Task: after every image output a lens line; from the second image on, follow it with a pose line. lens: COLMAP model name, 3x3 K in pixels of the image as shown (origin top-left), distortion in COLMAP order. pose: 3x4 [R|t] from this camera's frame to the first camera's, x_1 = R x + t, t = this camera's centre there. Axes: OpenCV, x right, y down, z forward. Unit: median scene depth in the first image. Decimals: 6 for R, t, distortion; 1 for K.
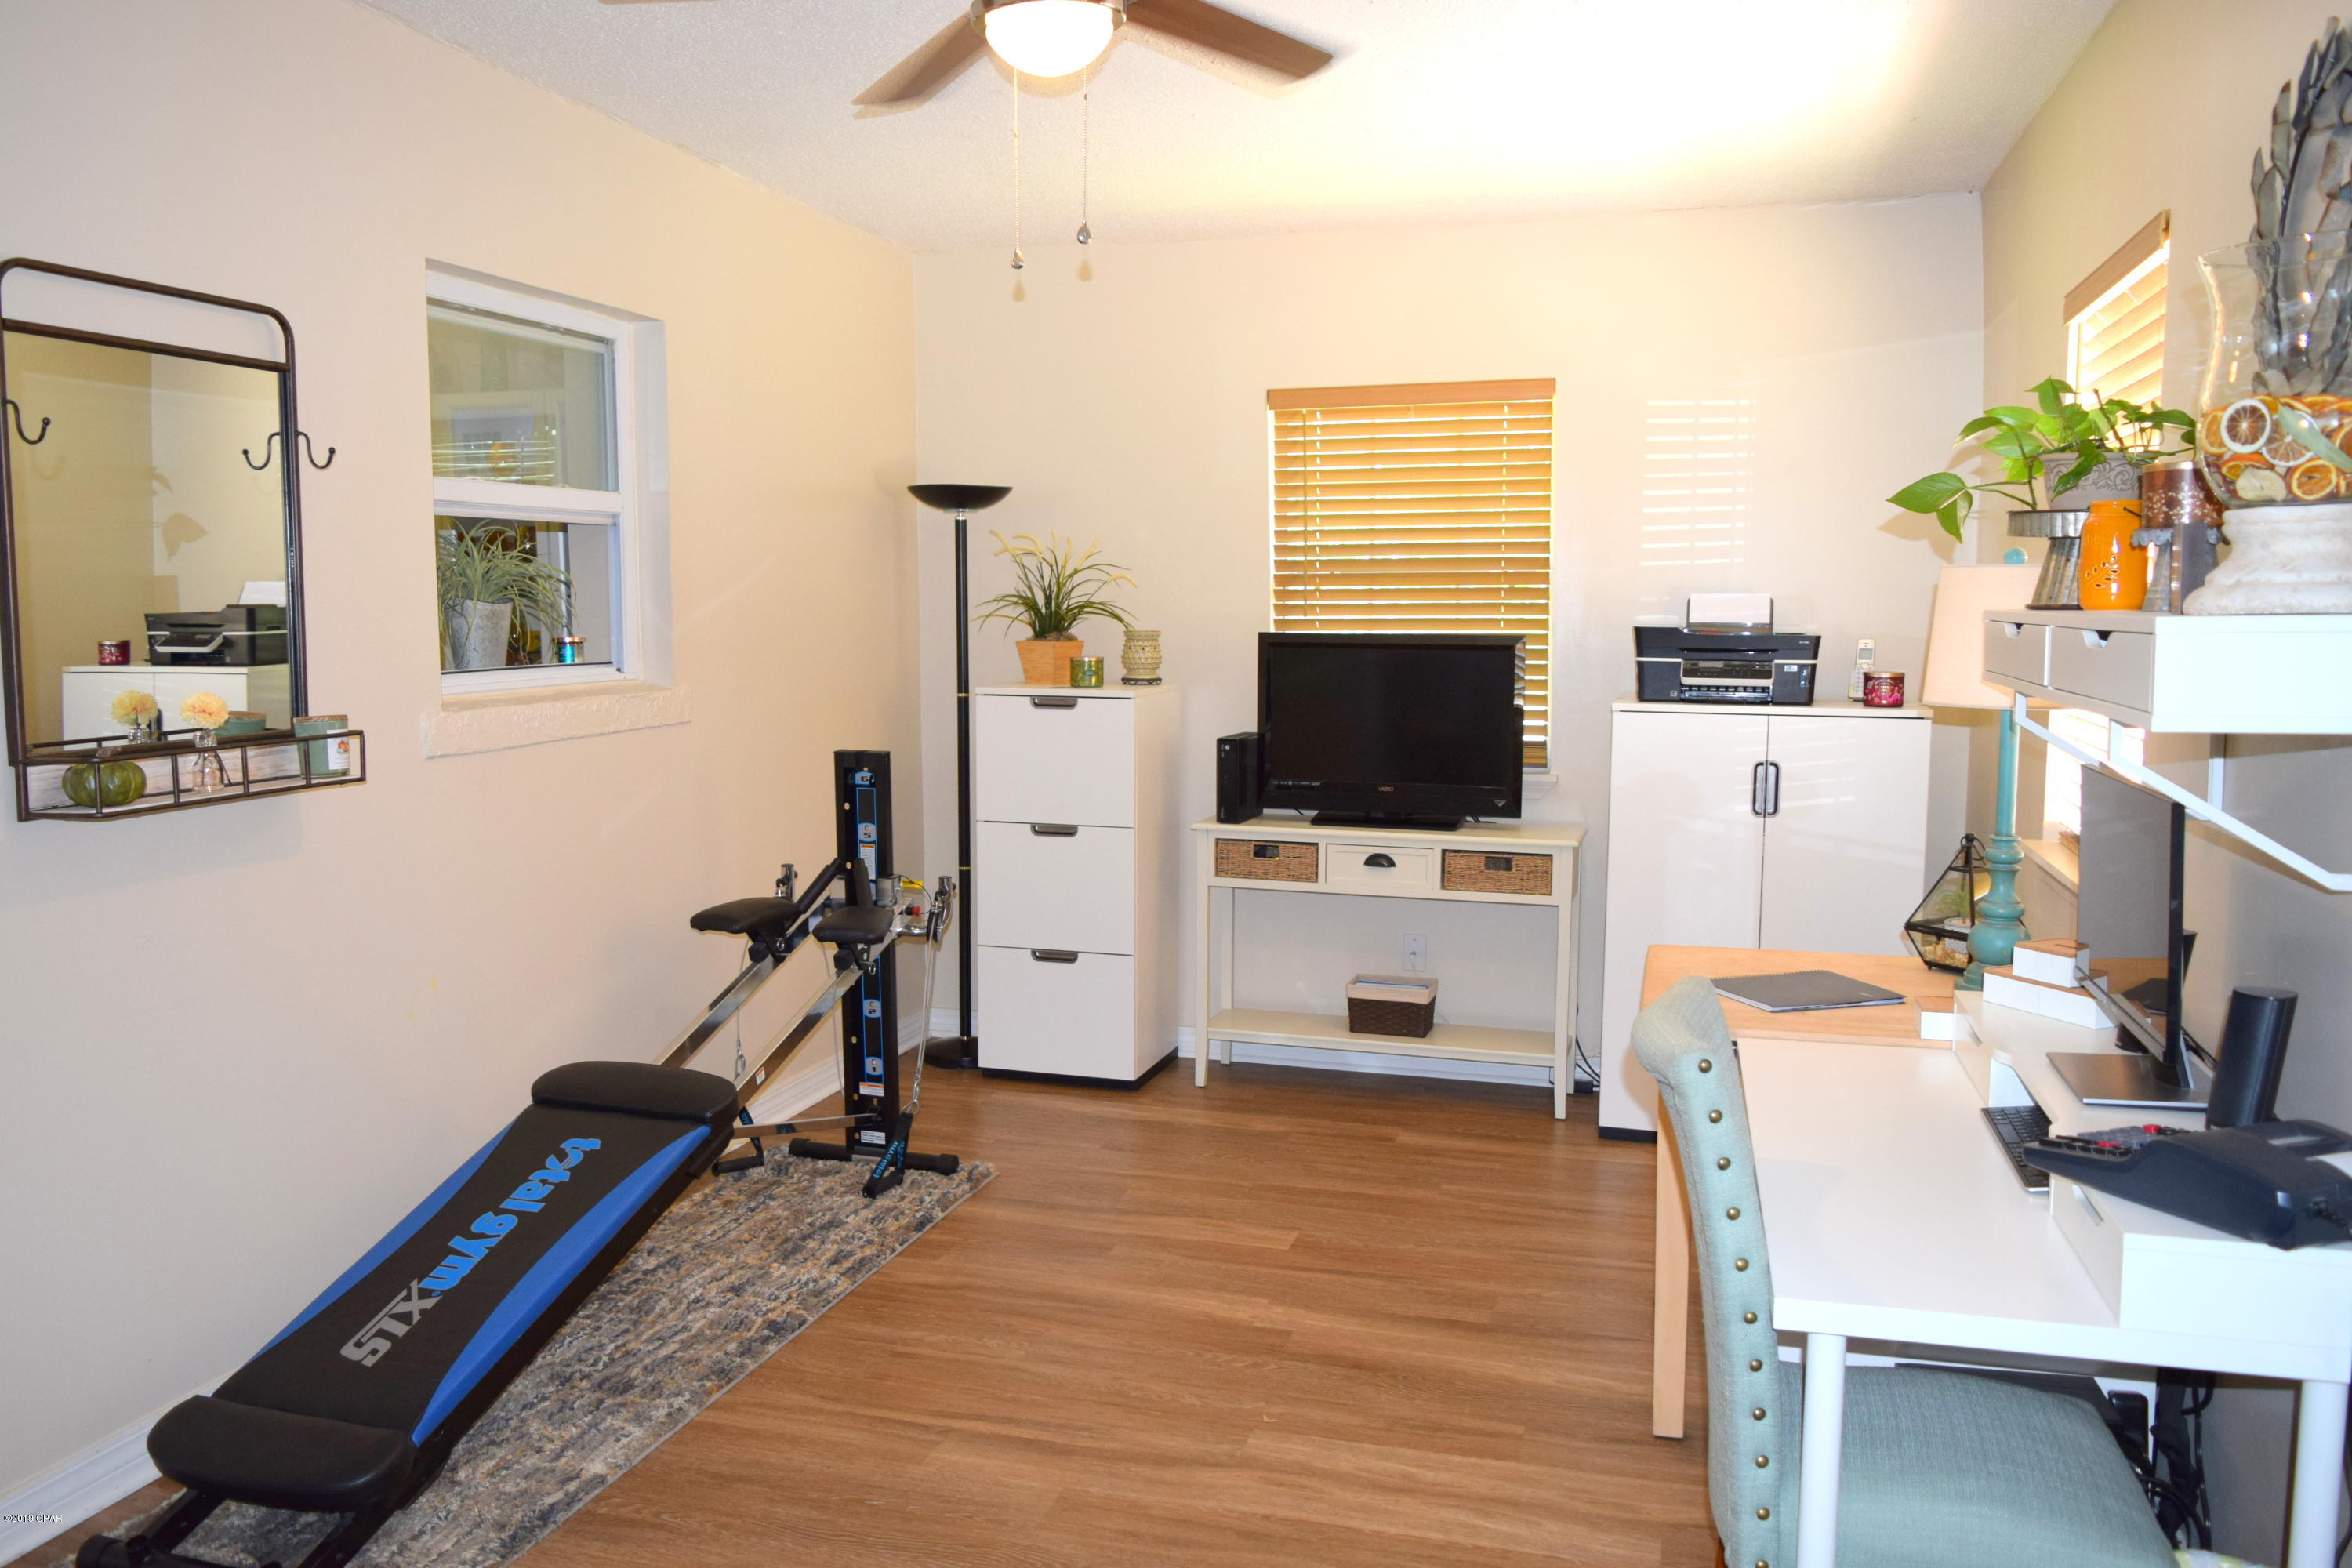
lens RADIAL K [[1818.9, 0, 1159.6], [0, 1818.9, 781.3], [0, 0, 1]] dist [-0.016558, 0.005073]
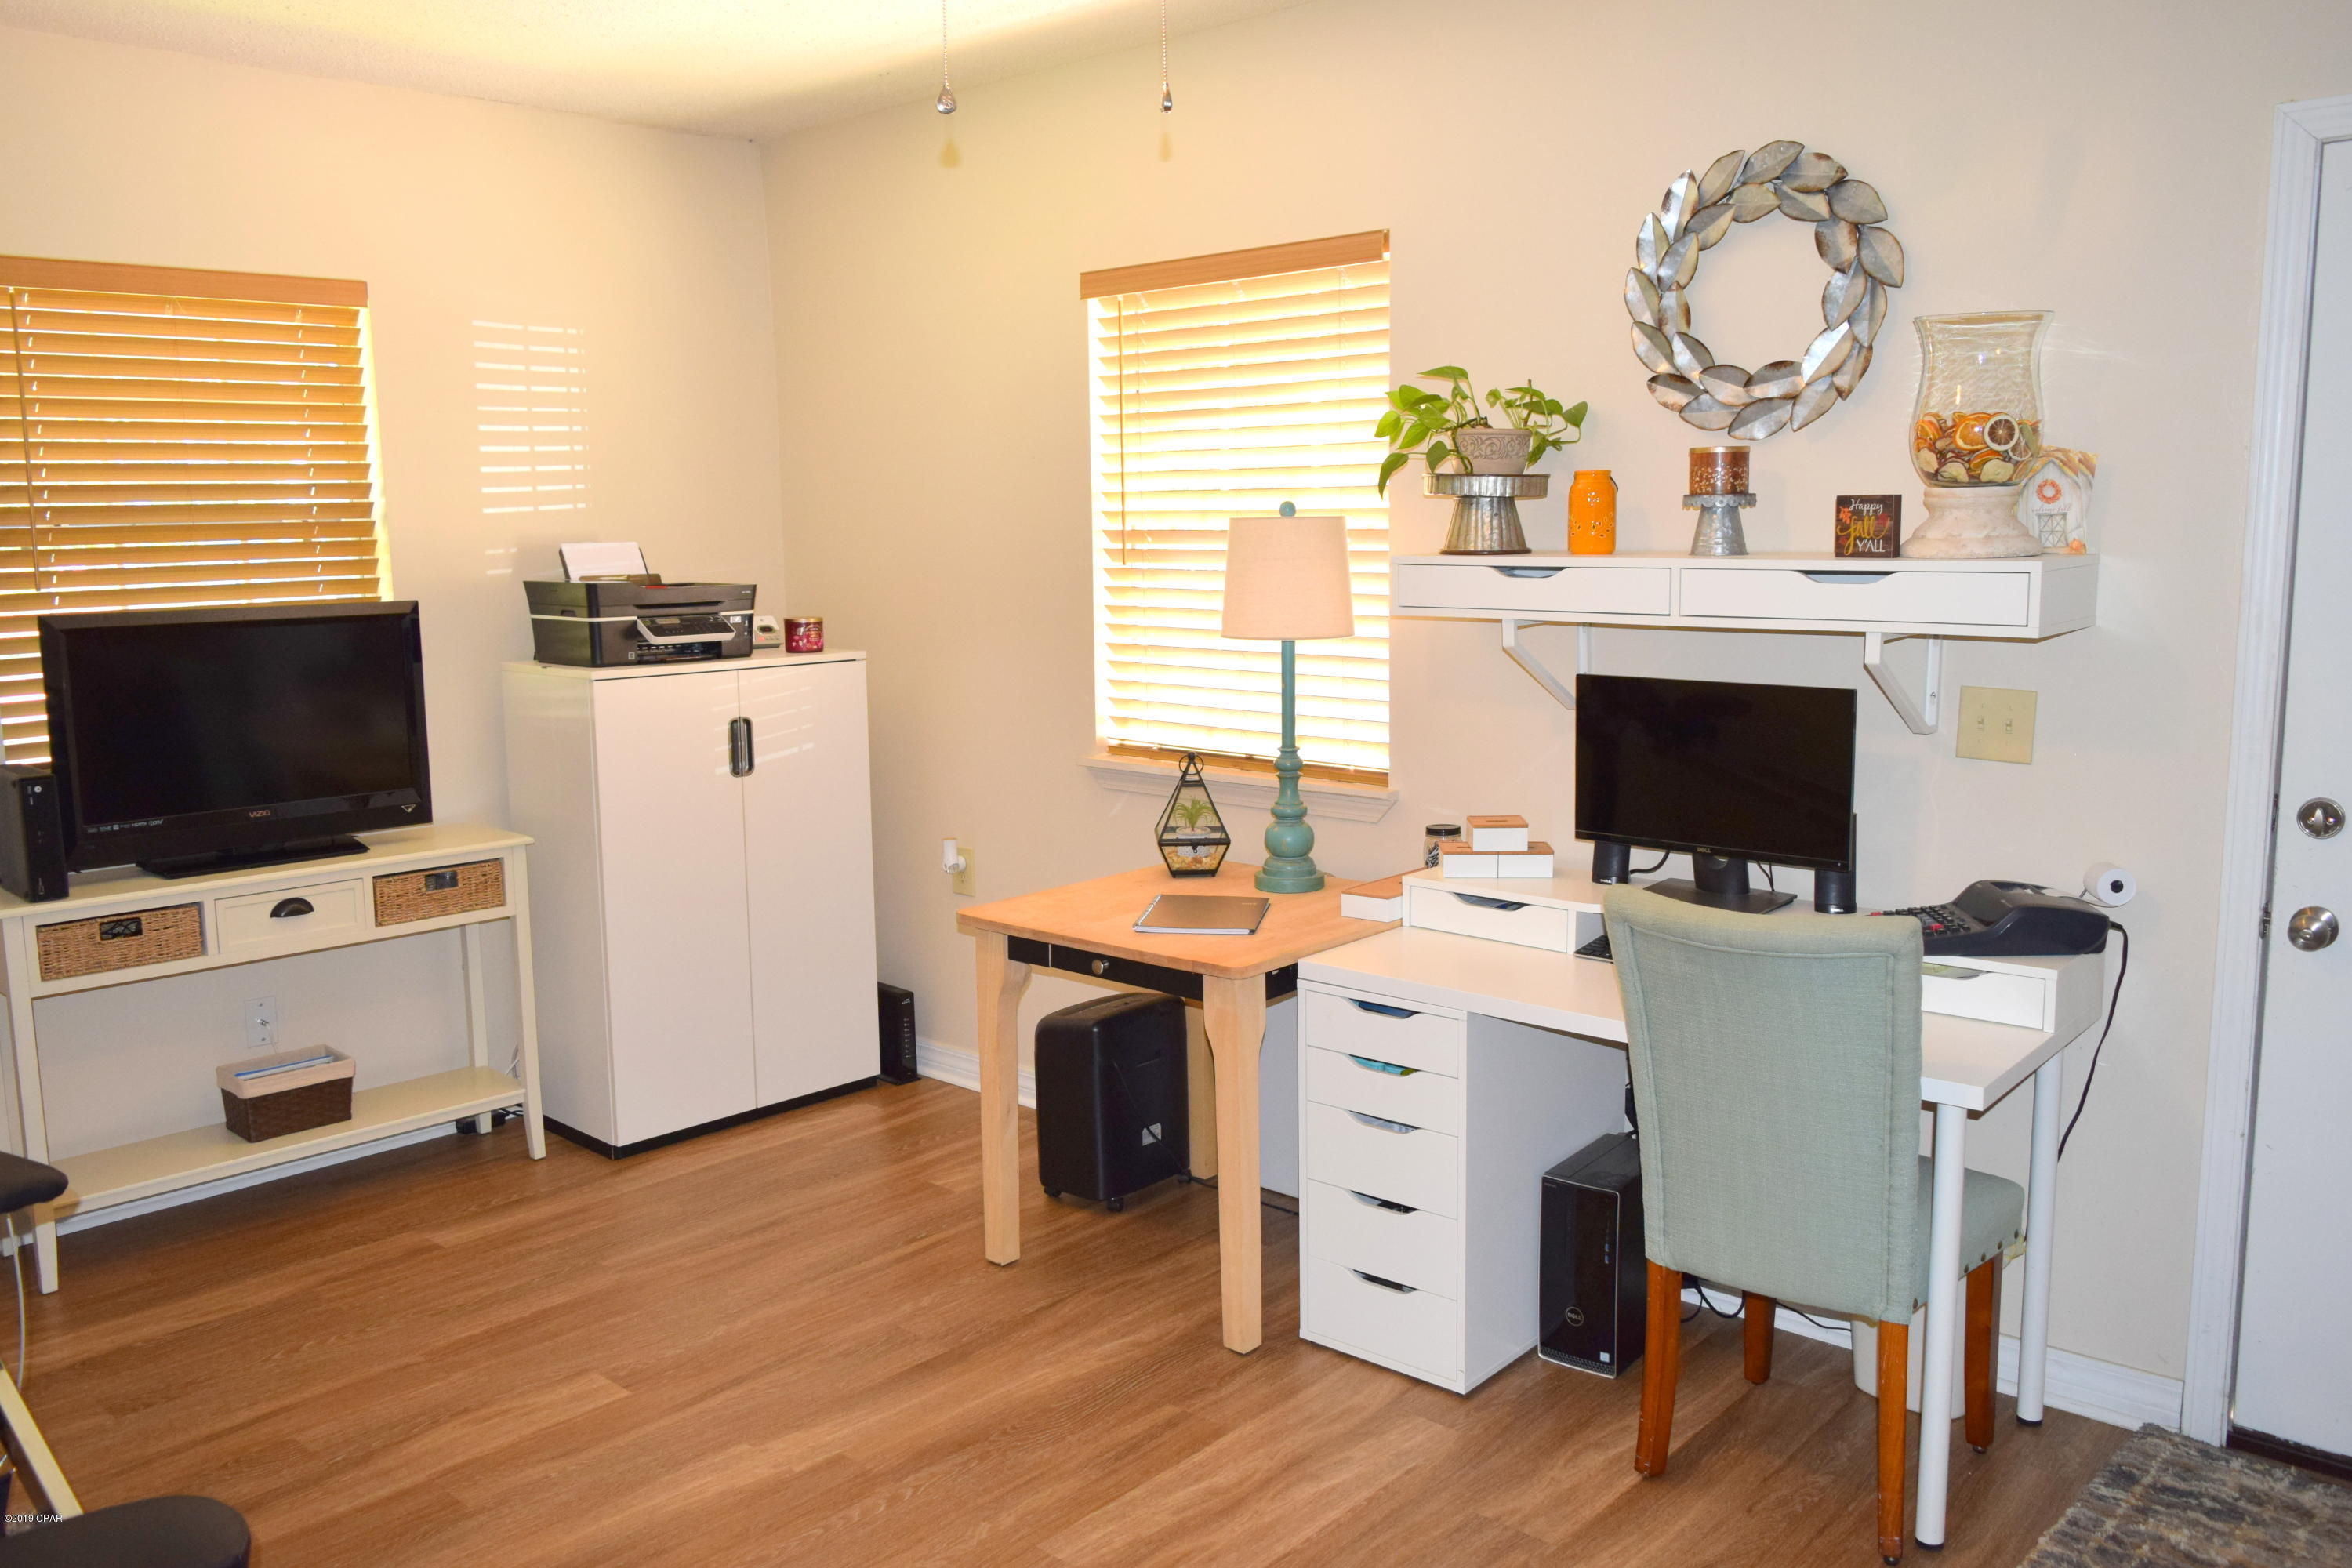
lens RADIAL K [[1818.9, 0, 1166.4], [0, 1818.9, 781.6], [0, 0, 1]] dist [-0.016558, 0.005073]
pose [[0.439444, -0.138732, 0.887492, -0.414925], [0.104462, 0.989191, 0.102905, -0.051892], [-0.892175, 0.047488, 0.449186, 0.363373]]
